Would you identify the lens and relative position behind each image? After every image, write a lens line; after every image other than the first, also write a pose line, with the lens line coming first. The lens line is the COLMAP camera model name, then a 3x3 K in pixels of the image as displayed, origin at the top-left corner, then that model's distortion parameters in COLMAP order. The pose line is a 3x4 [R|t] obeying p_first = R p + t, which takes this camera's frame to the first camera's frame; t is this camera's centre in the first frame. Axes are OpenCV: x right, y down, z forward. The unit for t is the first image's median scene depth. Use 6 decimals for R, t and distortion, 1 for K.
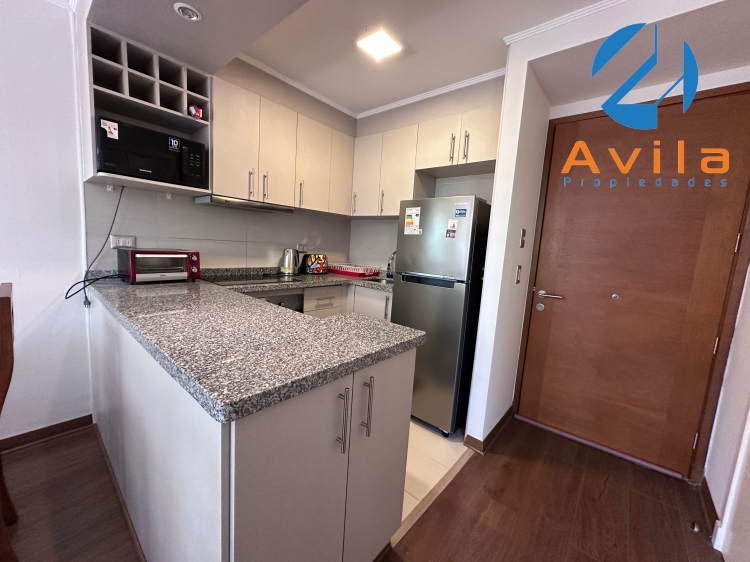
lens RADIAL K [[299.6, 0, 375.0], [0, 299.6, 281.0], [0, 0, 1]] dist [-0.000410, -0.000041]
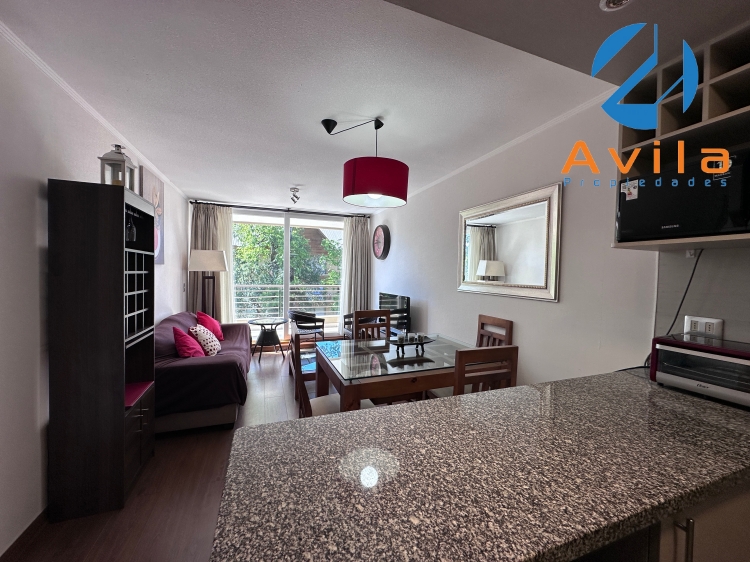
lens RADIAL K [[299.6, 0, 375.0], [0, 299.6, 281.0], [0, 0, 1]] dist [-0.000410, -0.000041]
pose [[-0.481538, -0.048232, -0.875097, 0.151600], [-0.156513, 0.987167, 0.031715, -0.143881], [0.862337, 0.152236, -0.482907, 0.695585]]
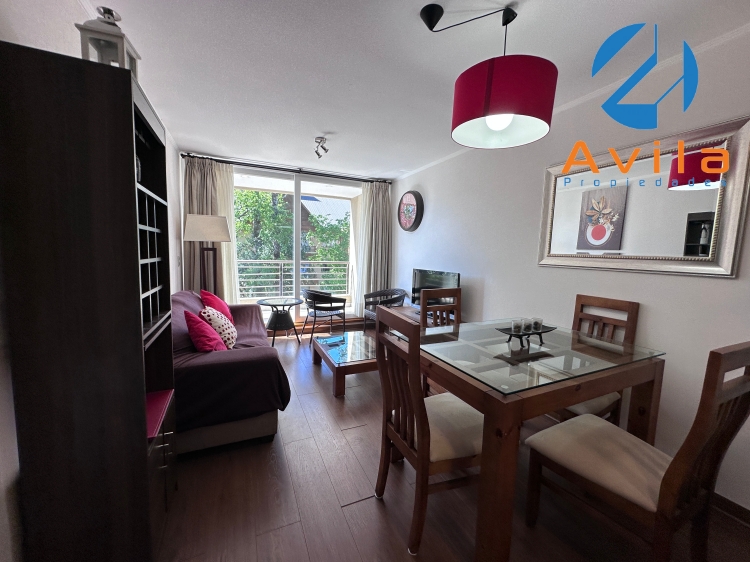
lens RADIAL K [[299.6, 0, 375.0], [0, 299.6, 281.0], [0, 0, 1]] dist [-0.000410, -0.000041]
pose [[-0.418274, 0.011760, -0.908245, 0.032721], [-0.166818, 0.981914, 0.089539, -0.038492], [0.892871, 0.188963, -0.408747, 0.203306]]
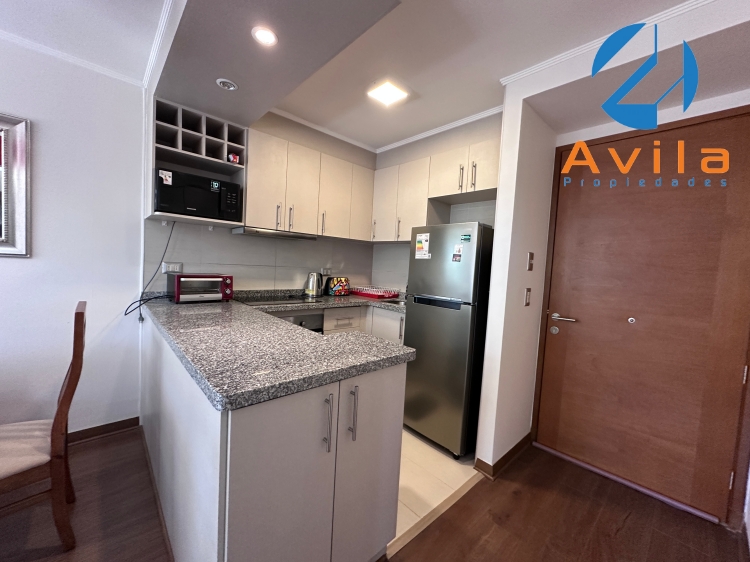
lens RADIAL K [[300.3, 0, 375.0], [0, 300.3, 281.0], [0, 0, 1]] dist [-0.000782, -0.000039]
pose [[0.992878, -0.001206, -0.119126, 0.098350], [-0.007427, 0.997377, -0.072004, 0.001323], [0.118901, 0.072376, 0.990265, -0.076684]]
